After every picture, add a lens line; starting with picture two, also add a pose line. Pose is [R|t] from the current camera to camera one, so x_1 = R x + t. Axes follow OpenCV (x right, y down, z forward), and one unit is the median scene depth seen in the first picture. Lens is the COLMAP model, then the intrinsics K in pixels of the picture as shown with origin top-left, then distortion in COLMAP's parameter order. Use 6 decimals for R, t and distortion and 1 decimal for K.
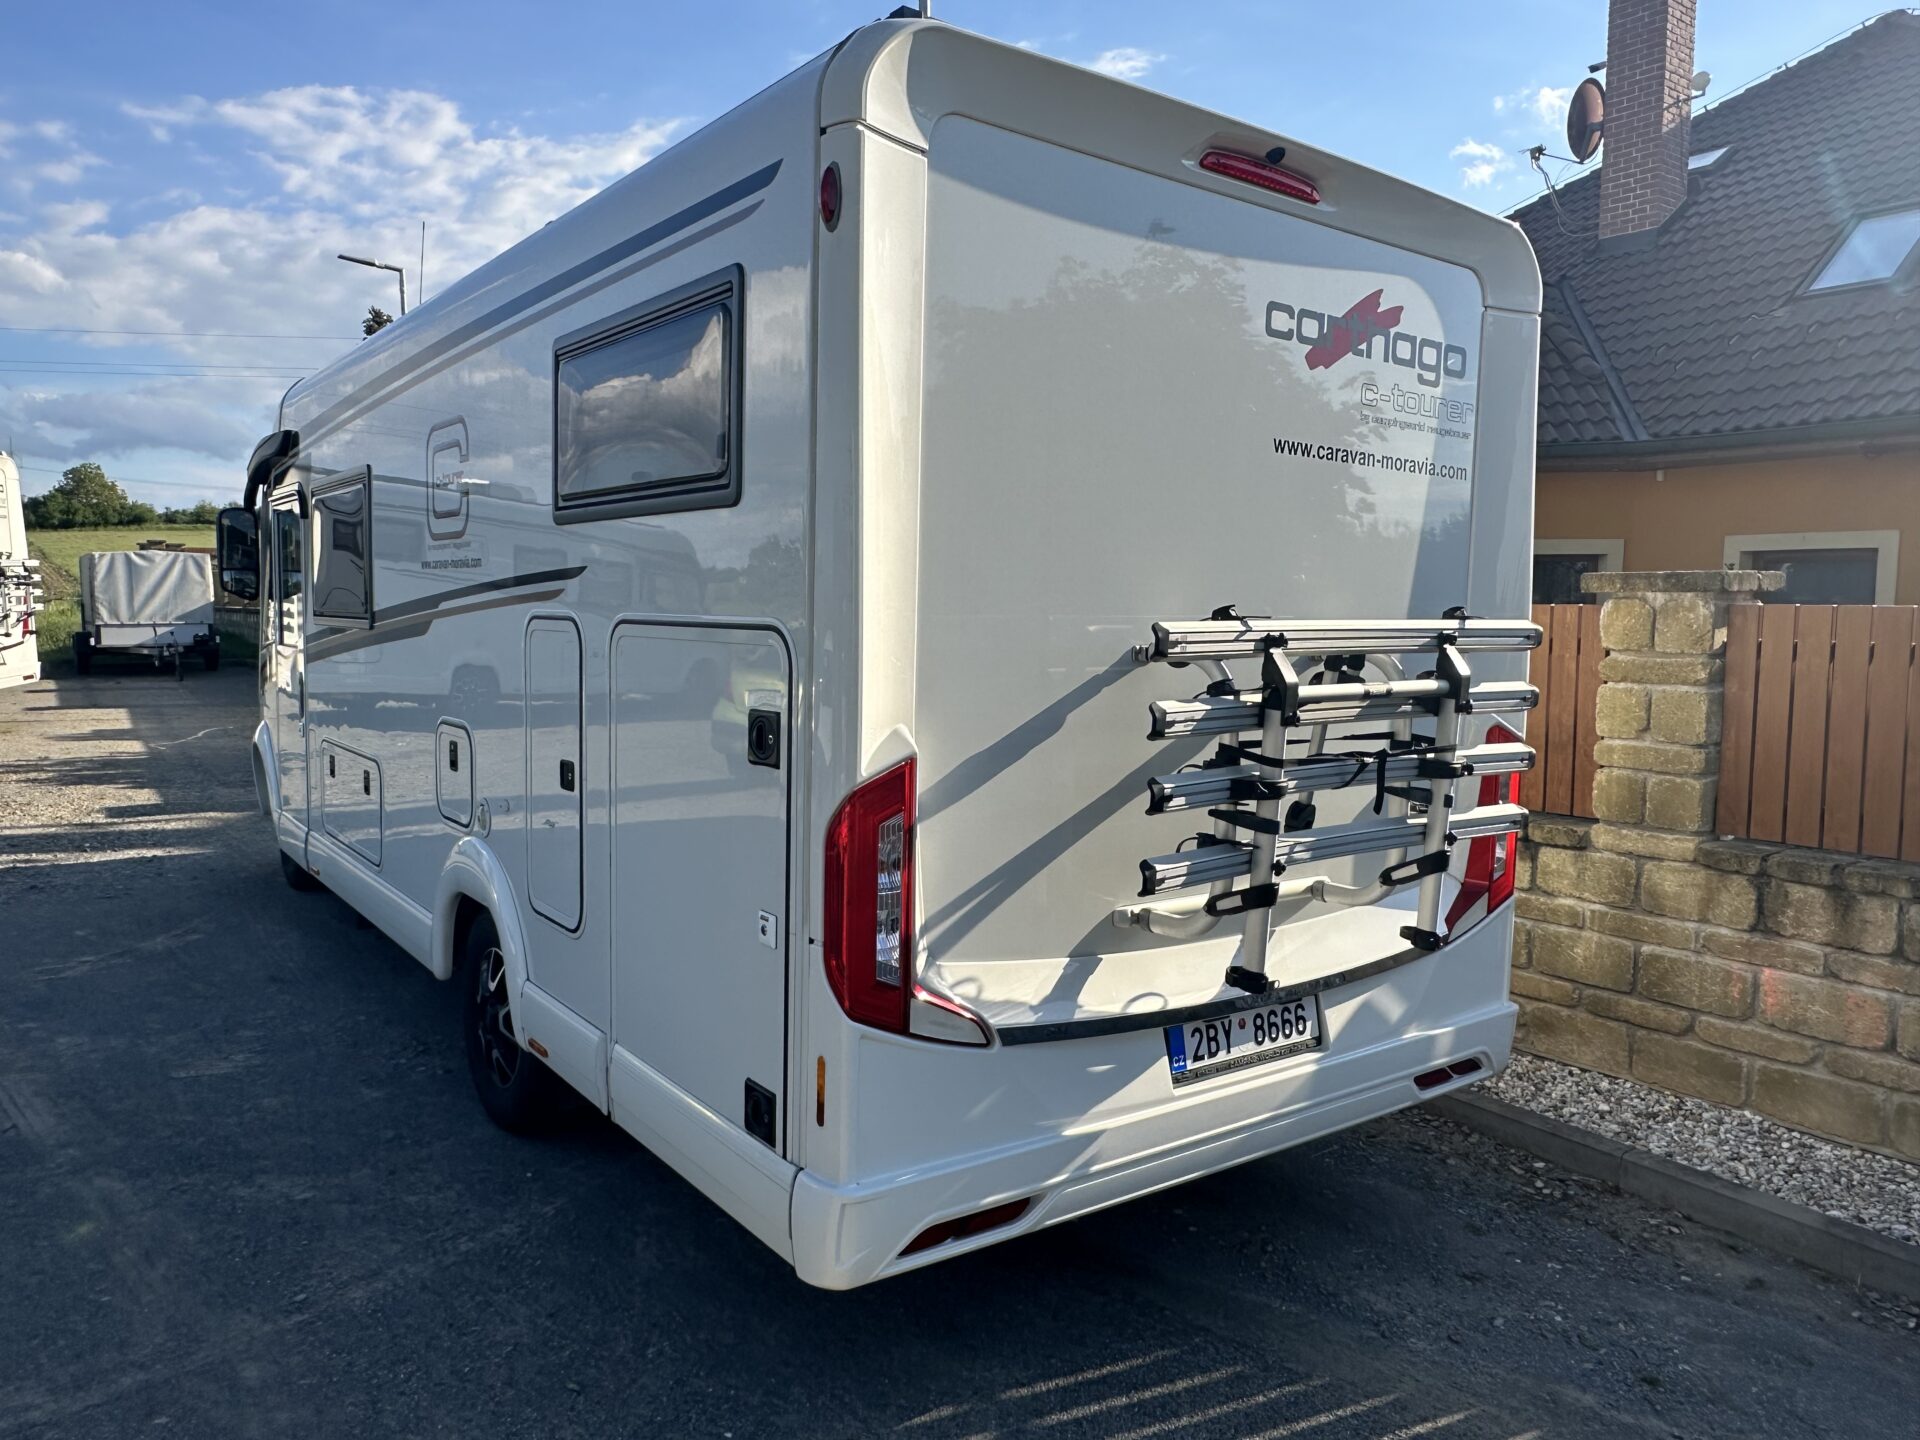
lens RADIAL K [[1333.4, 0, 964.5], [0, 1333.4, 716.1], [0, 0, 1]] dist [-0.007008, 0.005695]
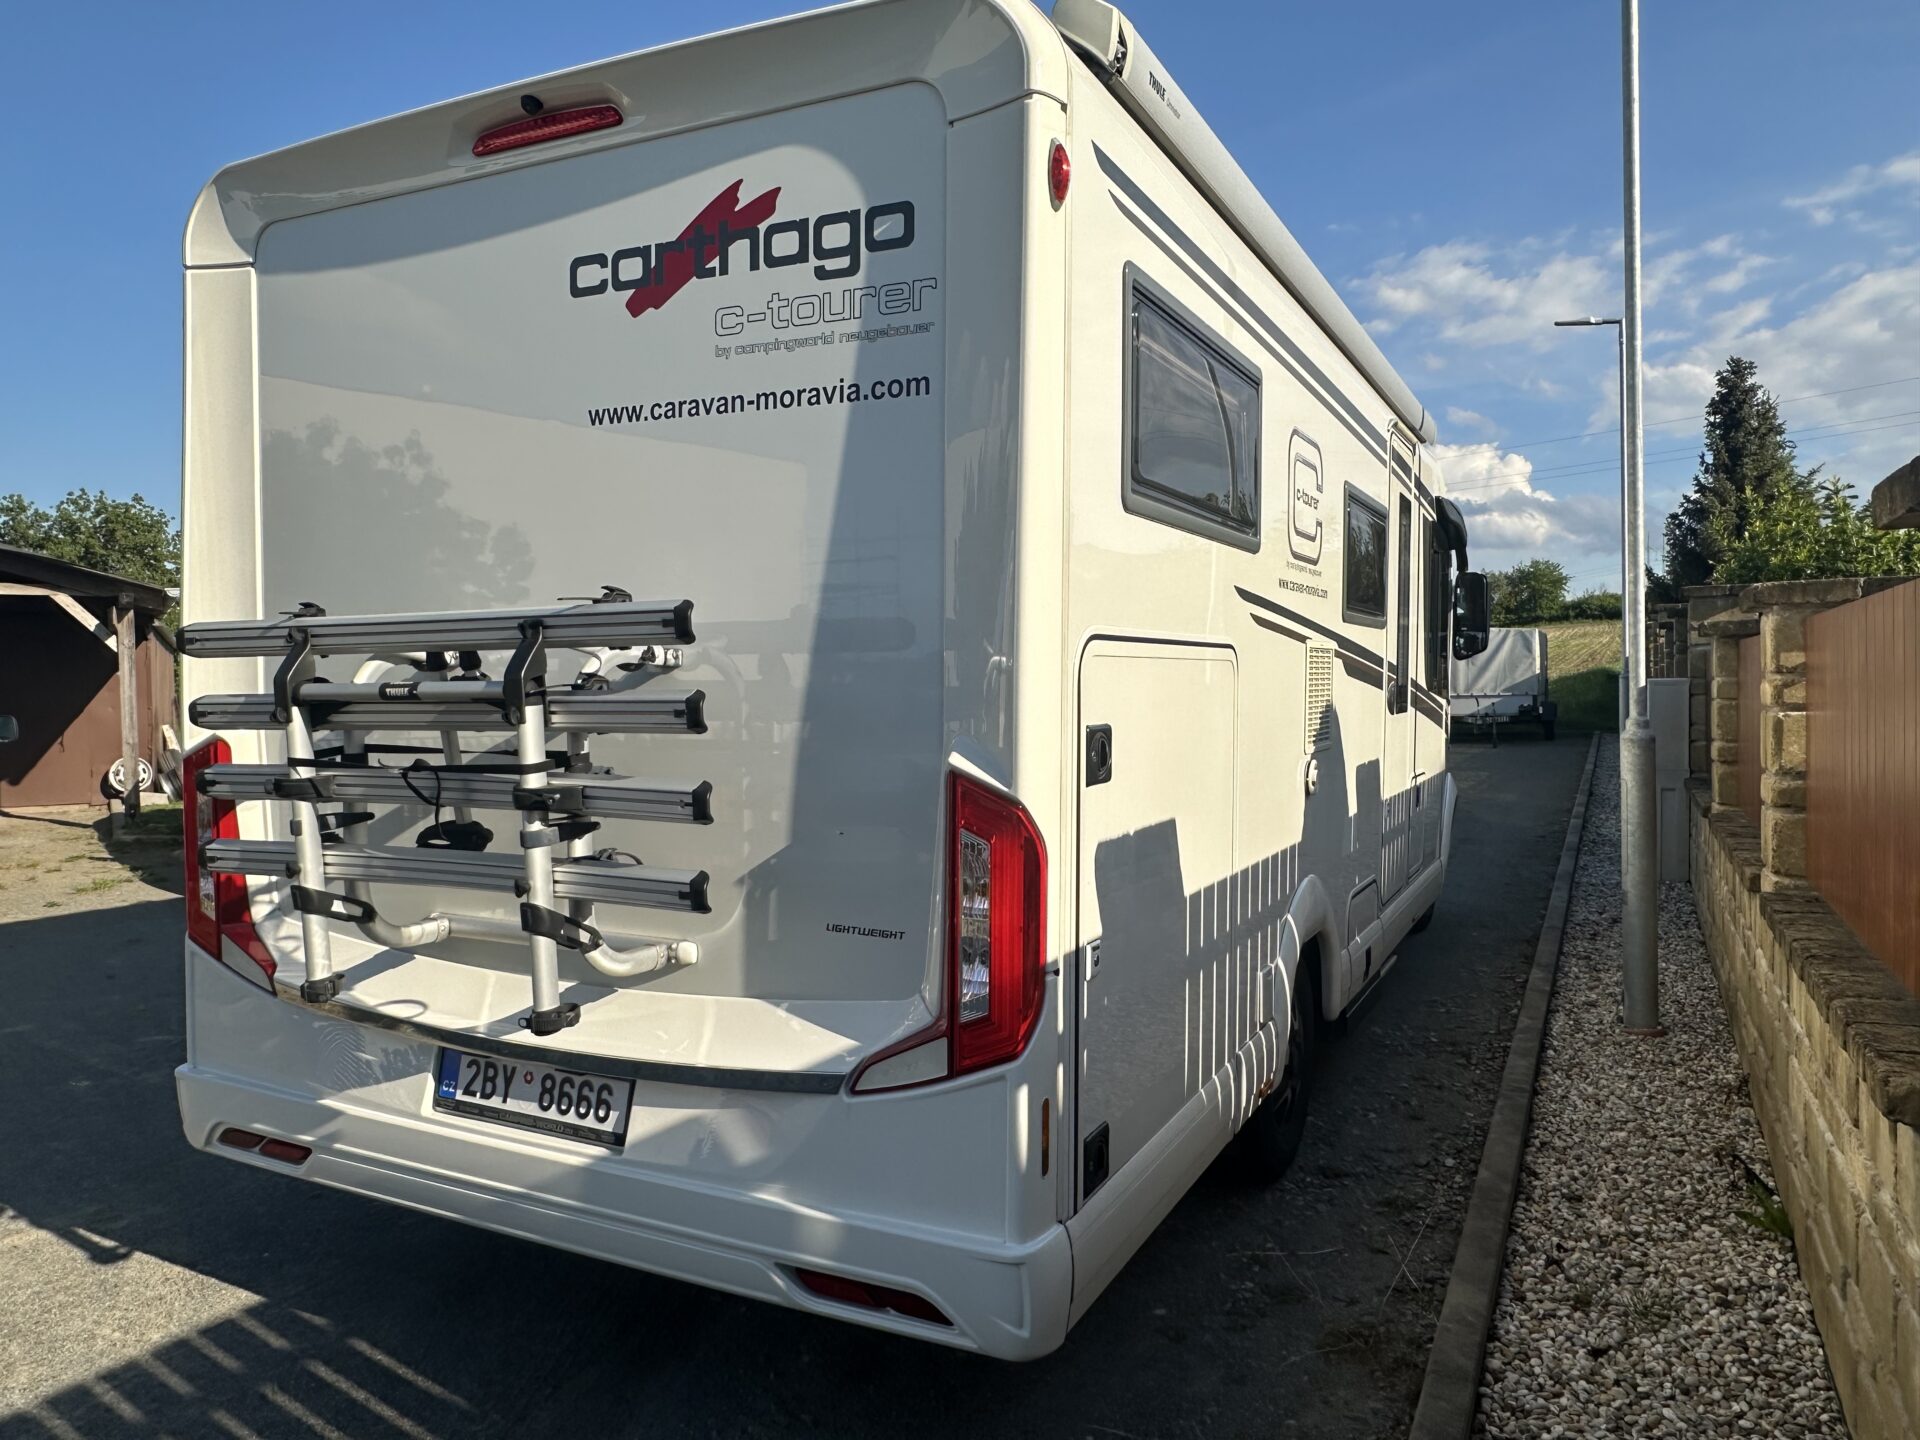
lens RADIAL K [[1333.4, 0, 962.1], [0, 1333.4, 716.4], [0, 0, 1]] dist [-0.007008, 0.005695]
pose [[0.451481, 0.008280, -0.892242, 1.090762], [-0.062526, 0.997792, -0.022380, -0.005536], [0.890087, 0.065892, 0.451002, 0.818903]]
